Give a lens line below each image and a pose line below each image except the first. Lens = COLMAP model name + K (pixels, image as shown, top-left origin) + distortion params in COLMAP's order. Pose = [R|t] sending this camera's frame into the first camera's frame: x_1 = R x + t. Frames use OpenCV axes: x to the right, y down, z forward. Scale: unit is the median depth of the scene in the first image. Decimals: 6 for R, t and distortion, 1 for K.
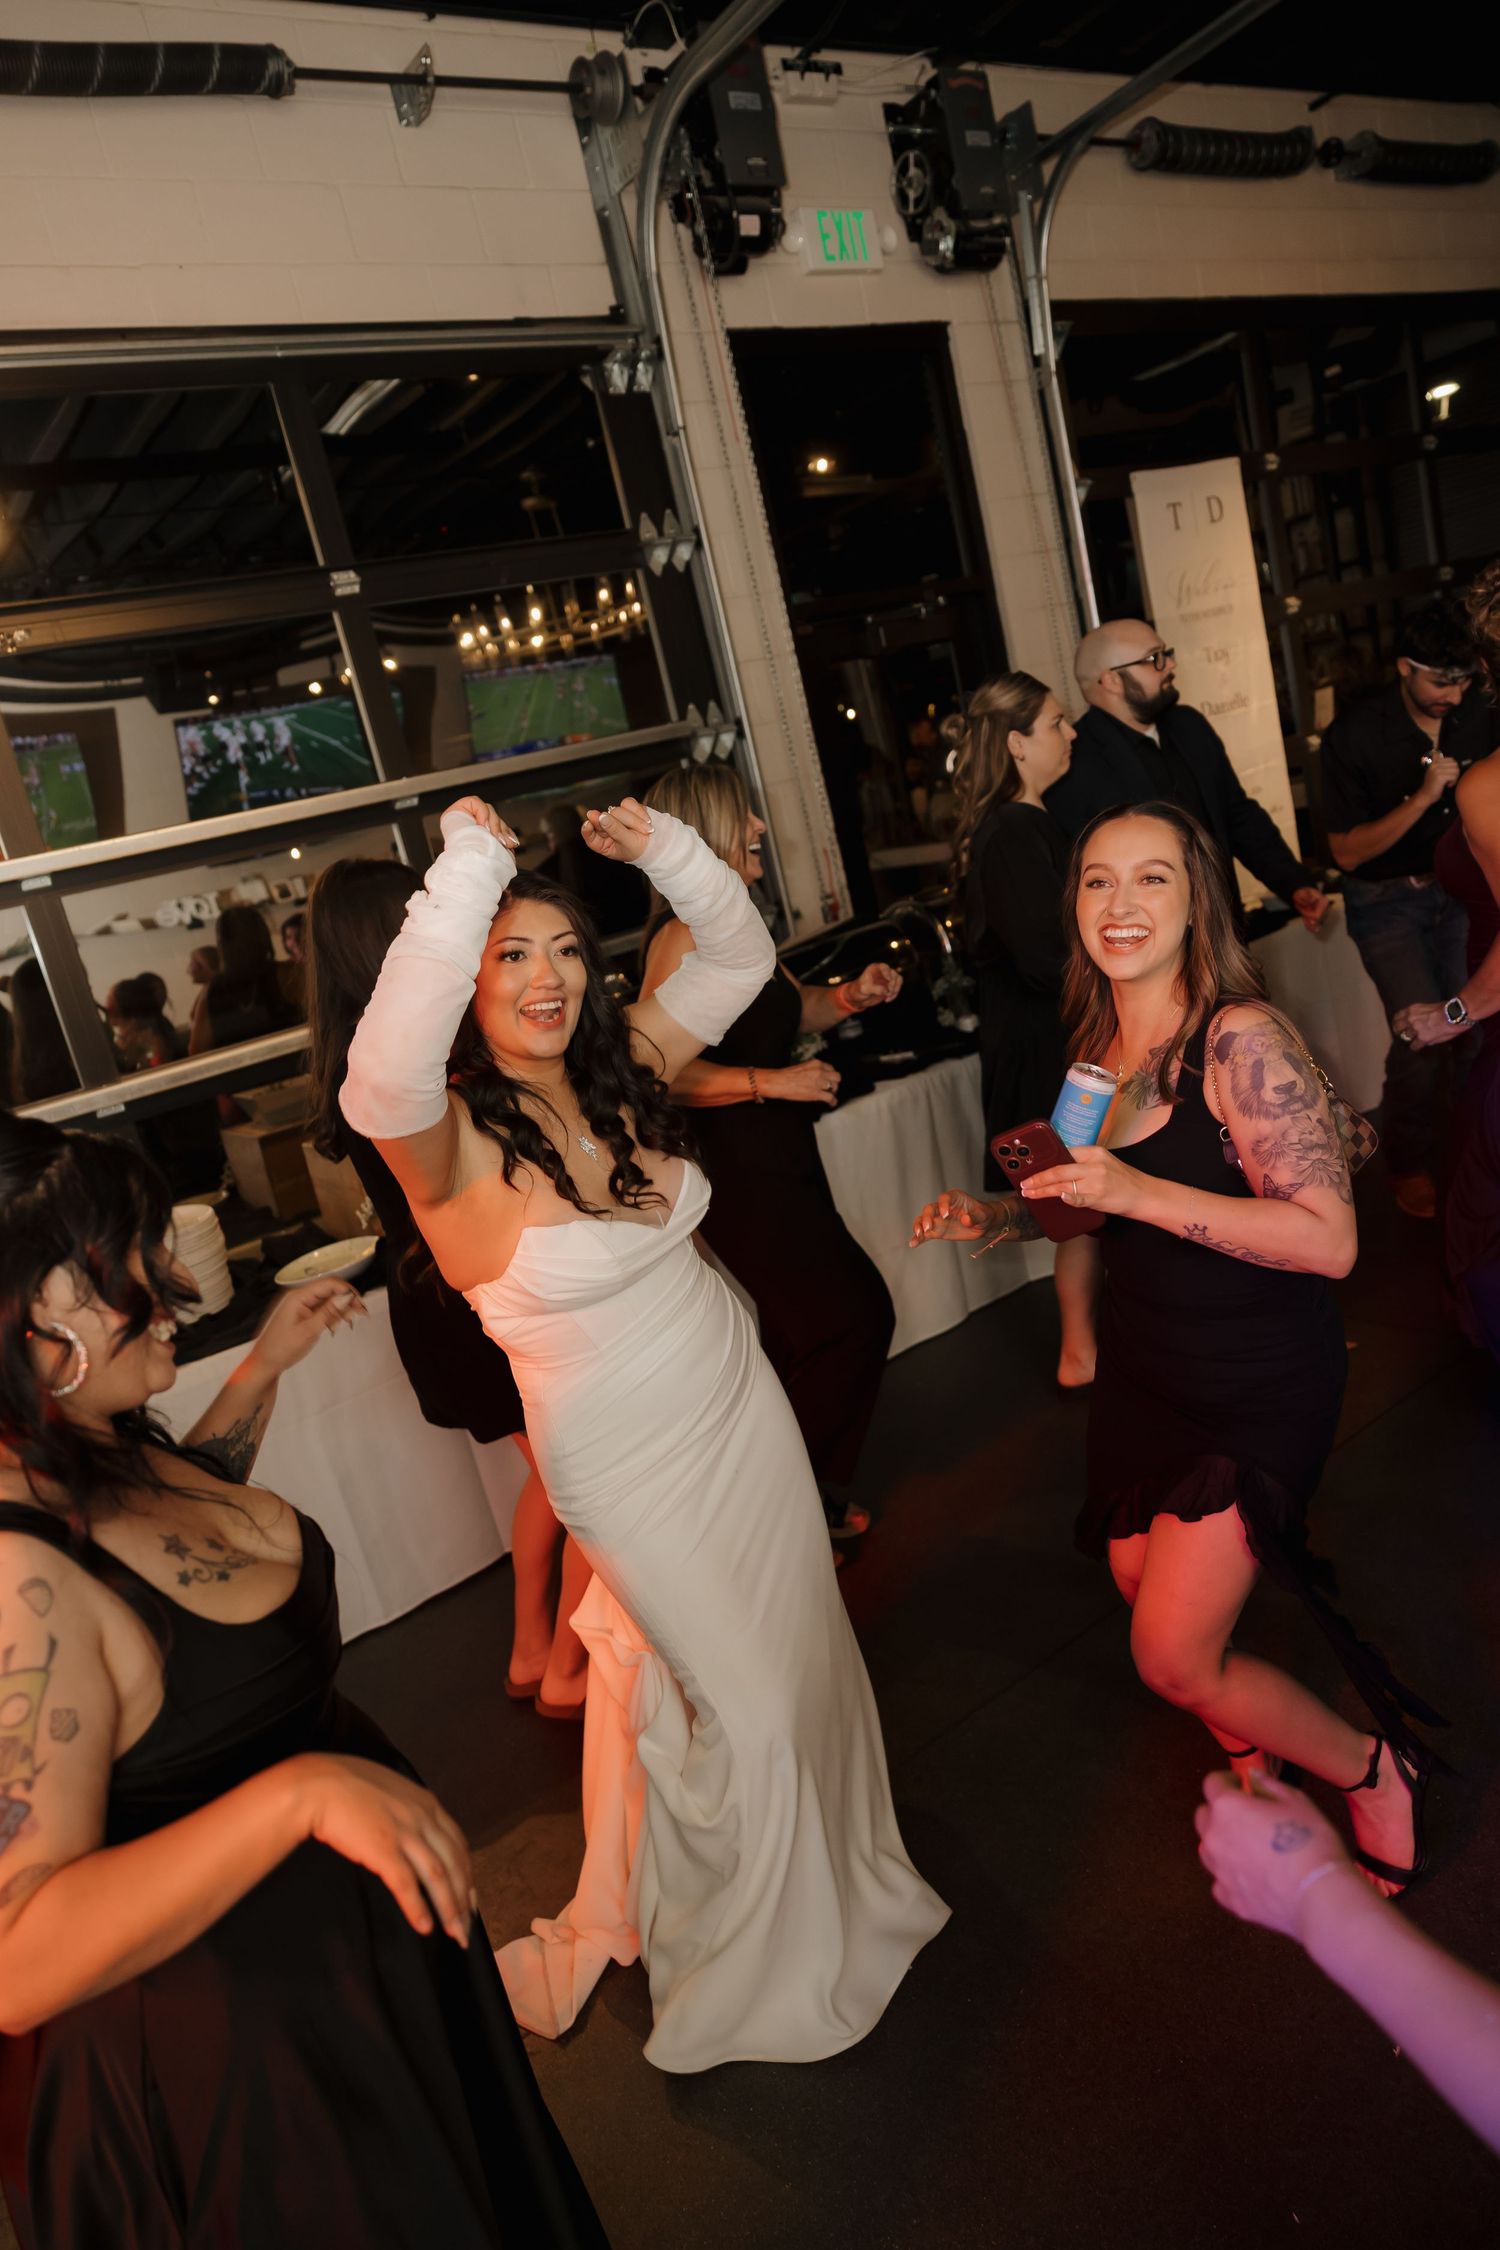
lens RADIAL K [[1474.6, 0, 750.0], [0, 1474.6, 1125.0], [0, 0, 1]] dist [0.003094, 0.003961]
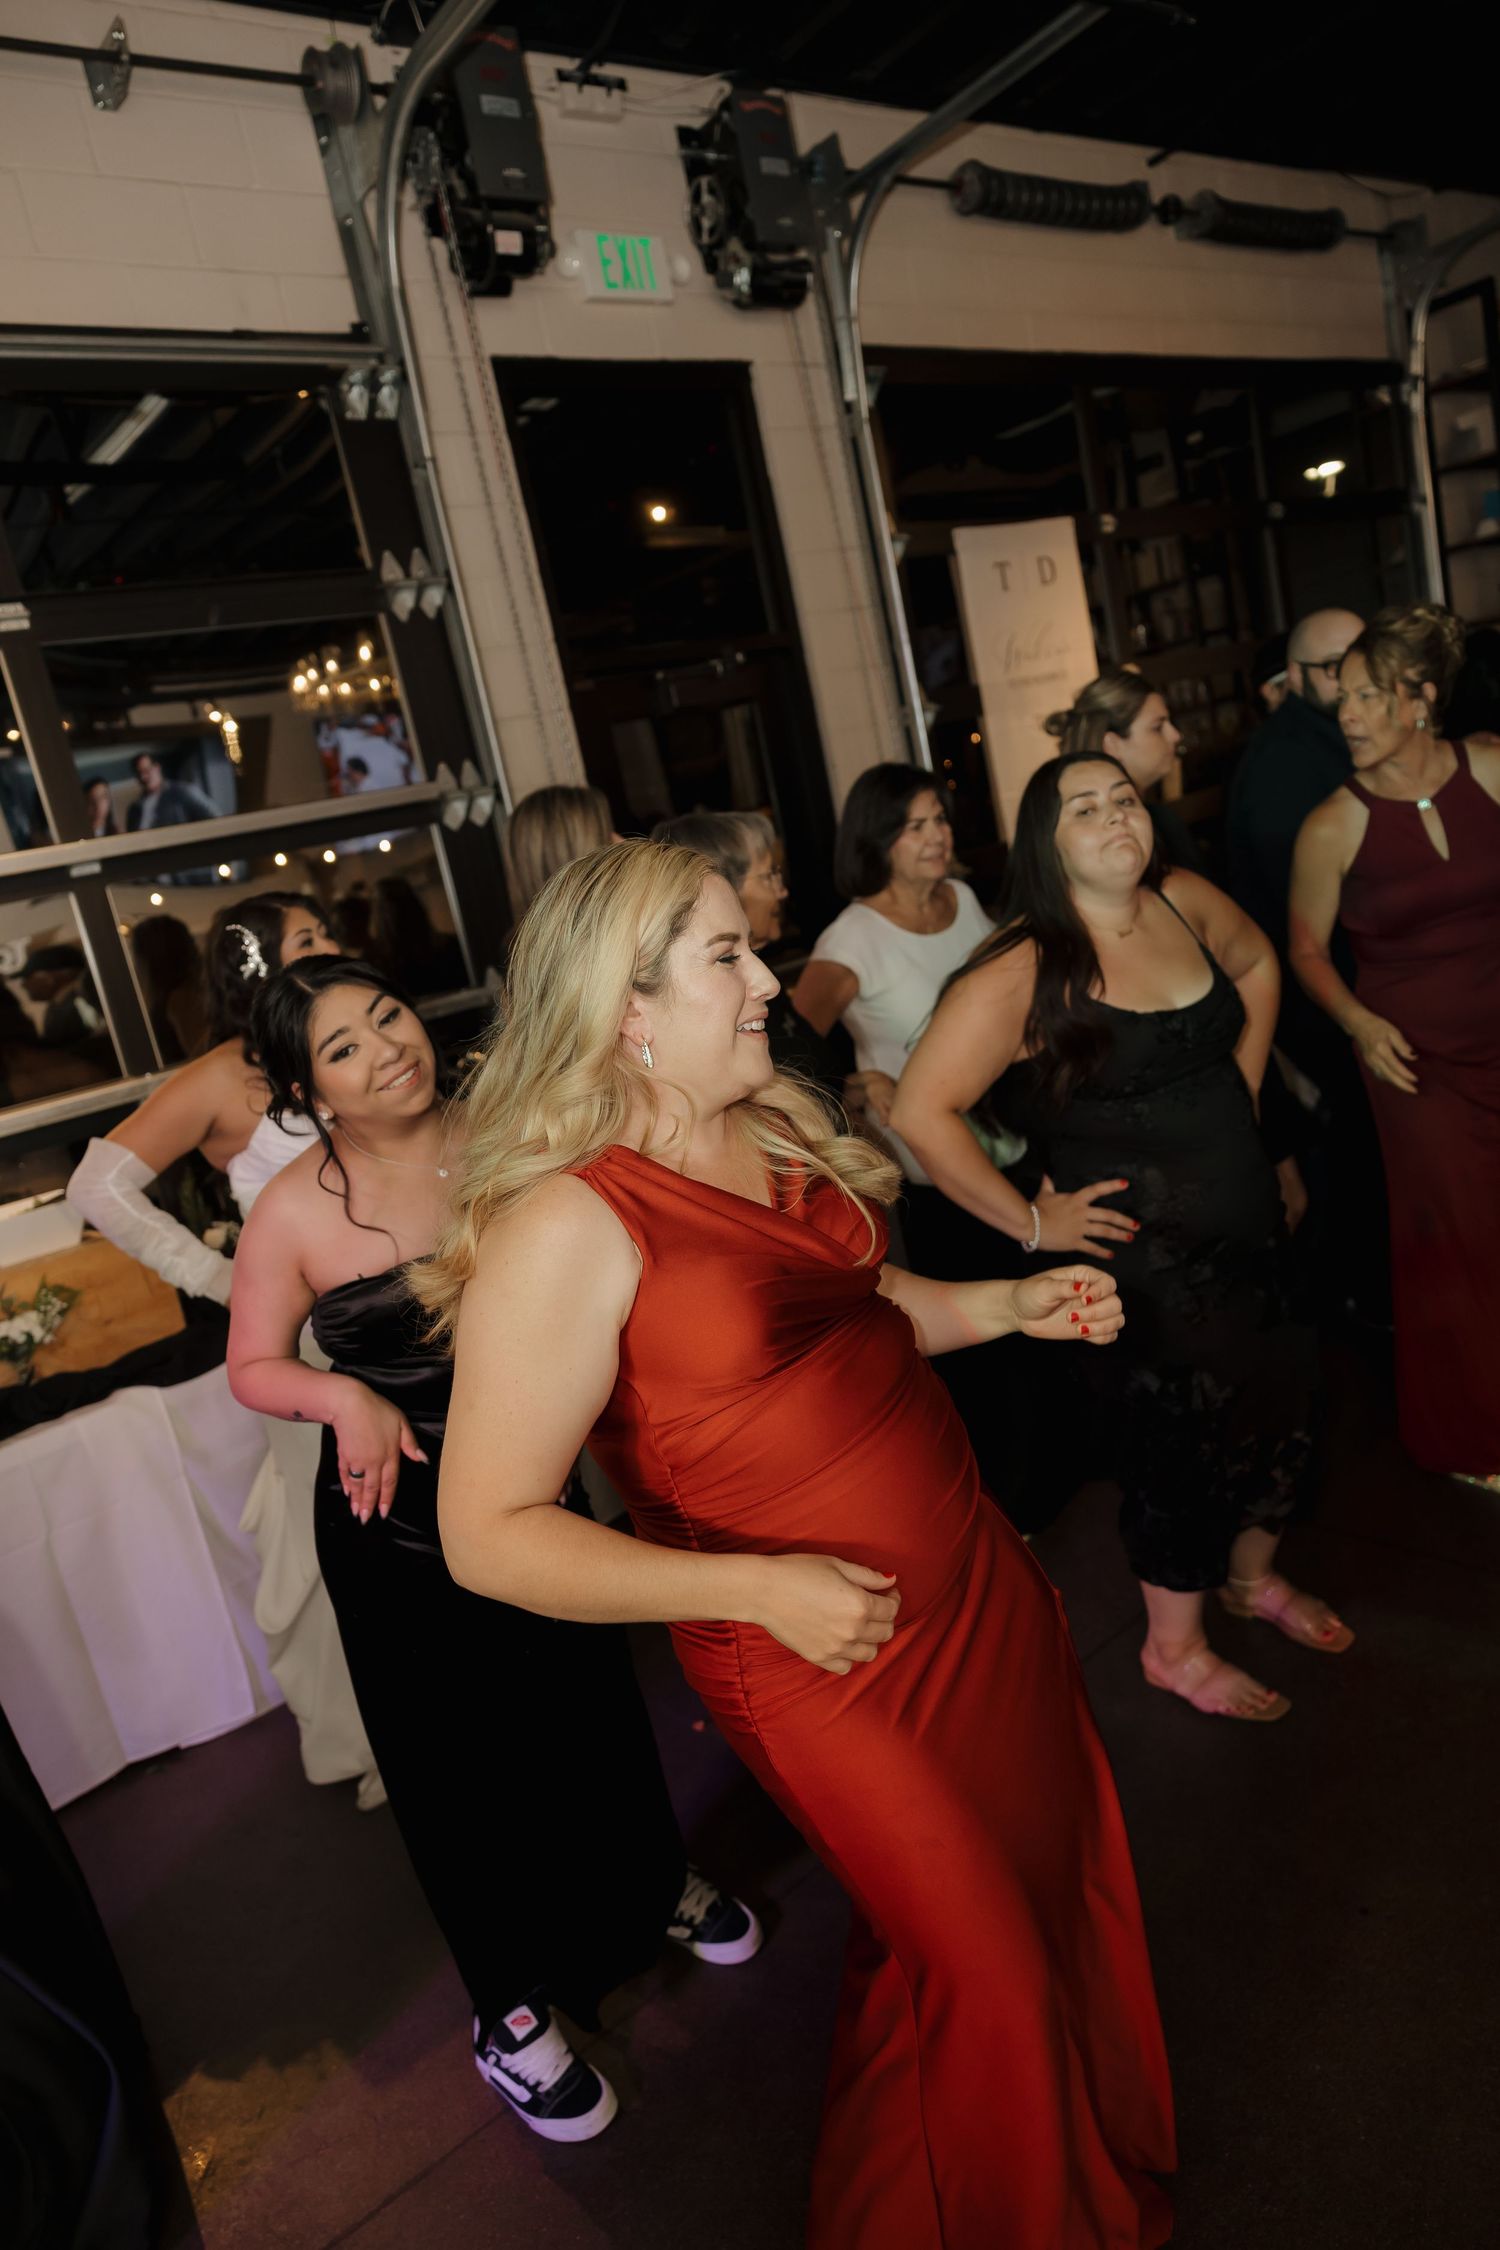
lens RADIAL K [[1478.5, 0, 744.3], [0, 1478.5, 1112.9], [0, 0, 1]] dist [0.009787, 0.002599]
pose [[0.998380, 0.012171, 0.055576, 0.089890], [-0.009975, 0.999165, -0.039612, -0.036941], [-0.056012, 0.038993, 0.997668, 0.094076]]
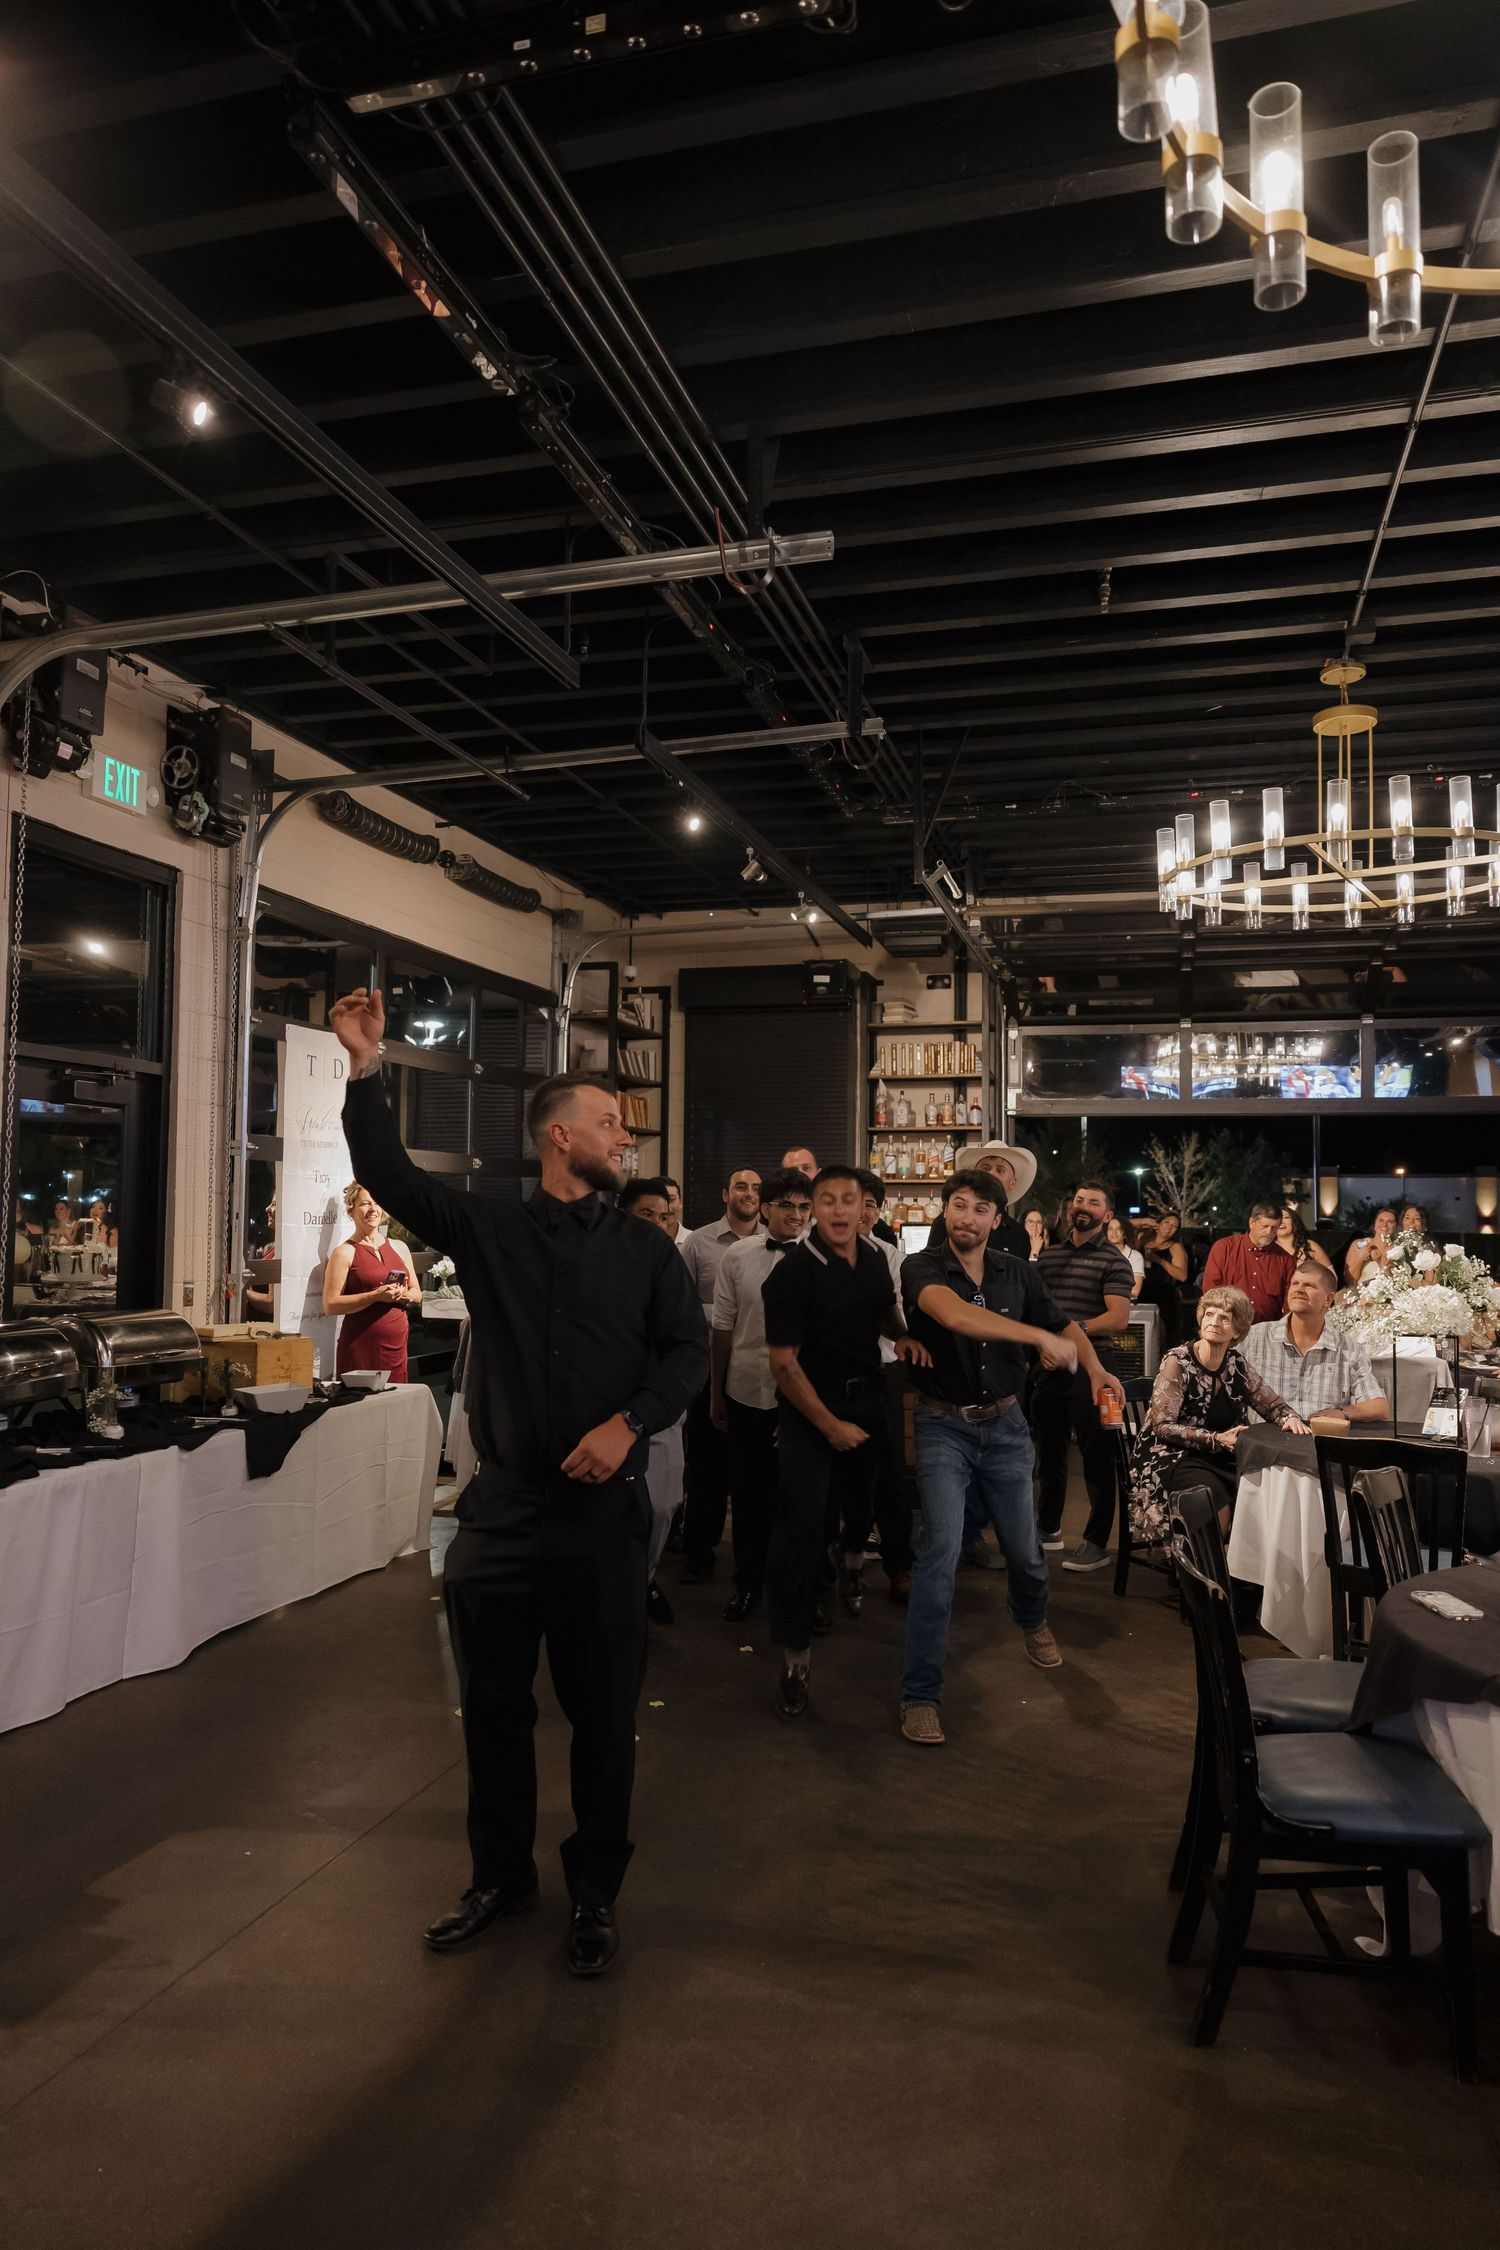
lens RADIAL K [[1478.5, 0, 744.3], [0, 1478.5, 1112.9], [0, 0, 1]] dist [0.009787, 0.002599]
pose [[0.760339, 0.272695, 0.589510, -0.193054], [-0.041797, 0.926260, -0.374560, 0.095097], [-0.648180, 0.260153, 0.715670, -0.148844]]
